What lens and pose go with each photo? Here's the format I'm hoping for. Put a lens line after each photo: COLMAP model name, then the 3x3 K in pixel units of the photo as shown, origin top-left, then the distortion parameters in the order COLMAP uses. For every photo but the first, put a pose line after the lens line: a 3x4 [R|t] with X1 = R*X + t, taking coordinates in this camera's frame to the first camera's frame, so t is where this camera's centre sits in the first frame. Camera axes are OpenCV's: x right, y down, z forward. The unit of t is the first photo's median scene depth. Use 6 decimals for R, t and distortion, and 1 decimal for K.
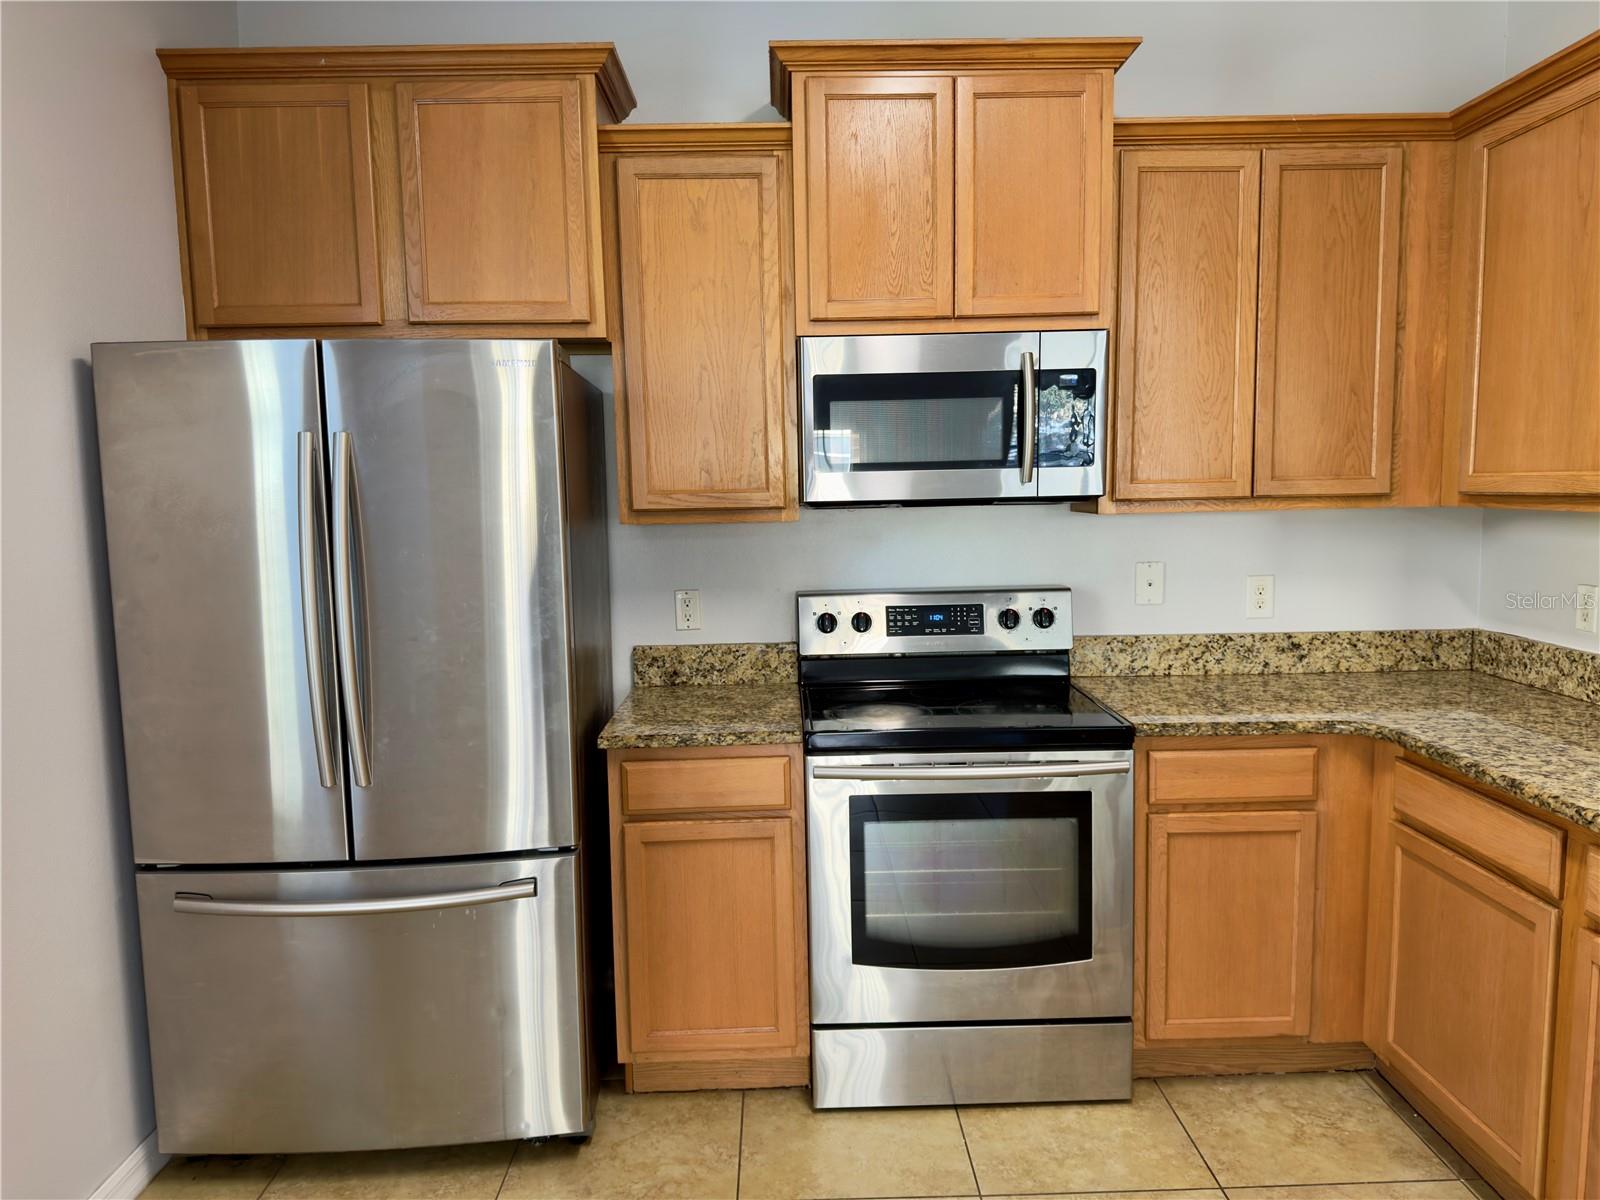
lens RADIAL K [[1101.6, 0, 800.0], [0, 1101.6, 600.0], [0, 0, 1]] dist [0.103231, -0.141538]
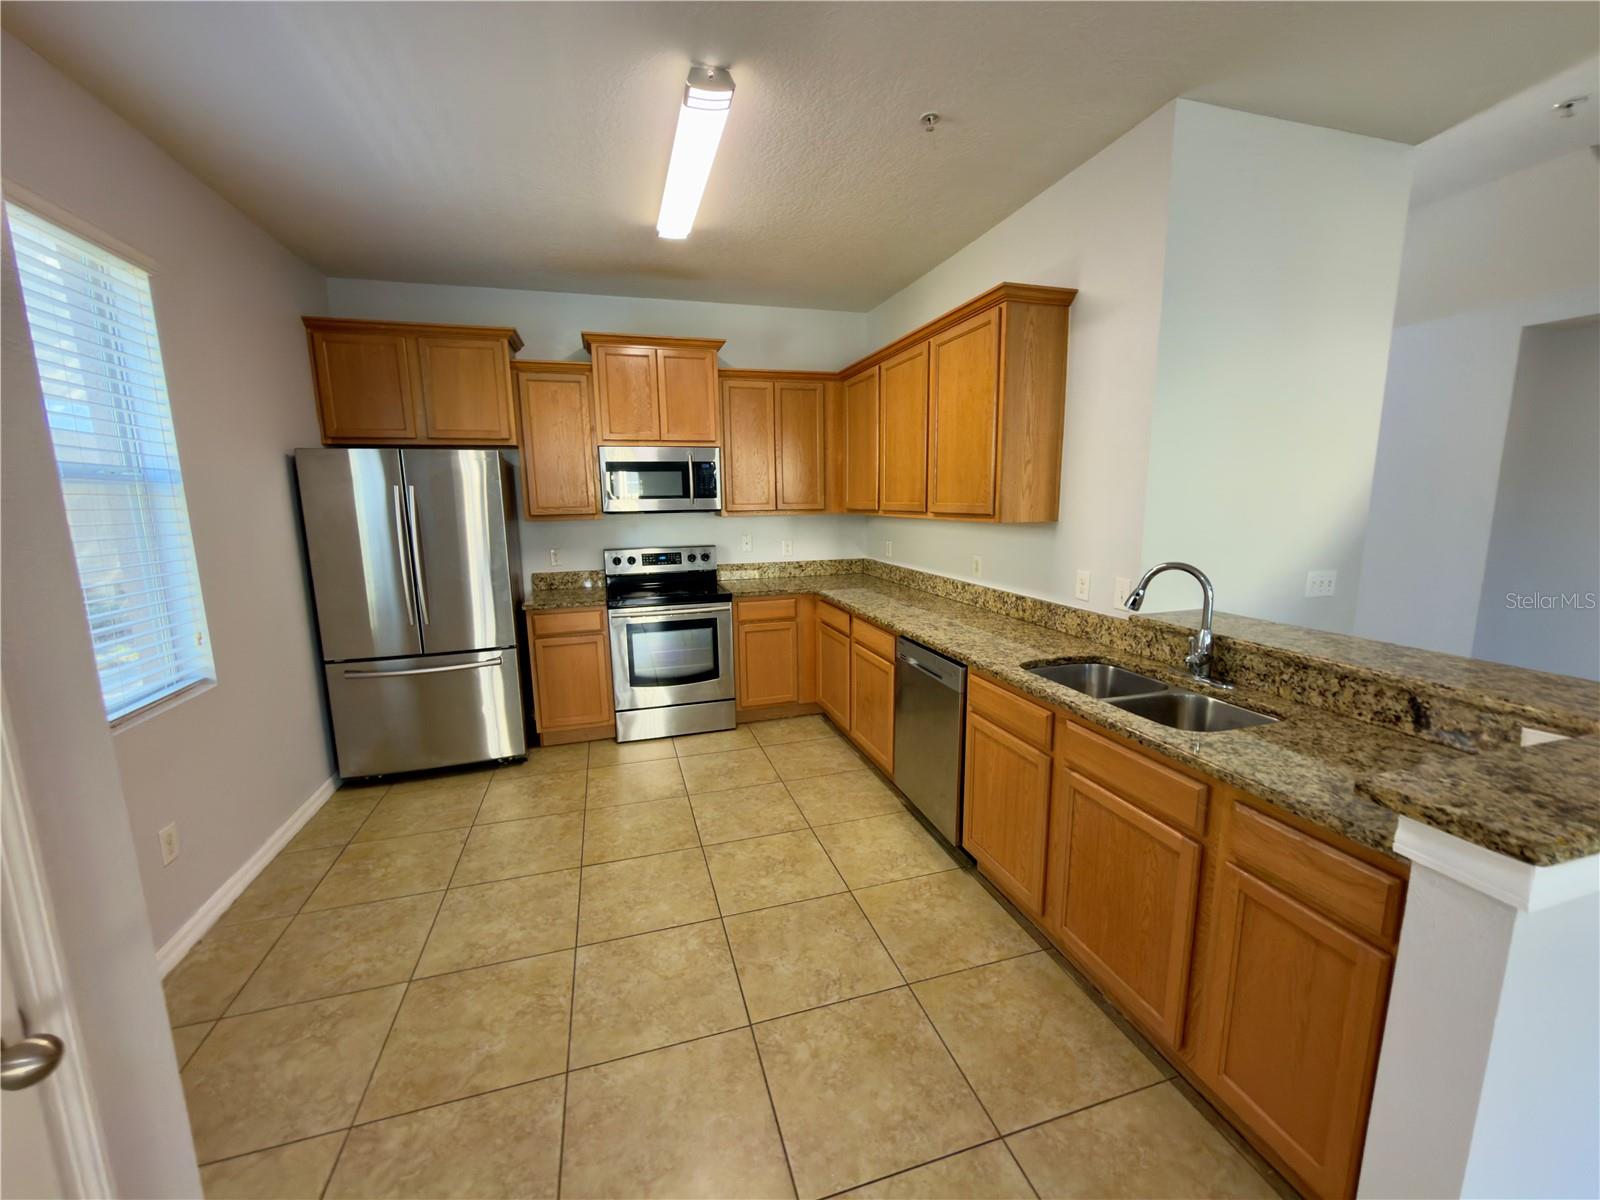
lens RADIAL K [[635.8, 0, 800.0], [0, 635.8, 600.0], [0, 0, 1]] dist [0.000641, -0.000098]
pose [[0.962166, -0.040118, 0.269496, 0.035864], [0.026262, 0.998151, 0.054825, 0.045471], [-0.271197, -0.045673, 0.961440, -0.536632]]
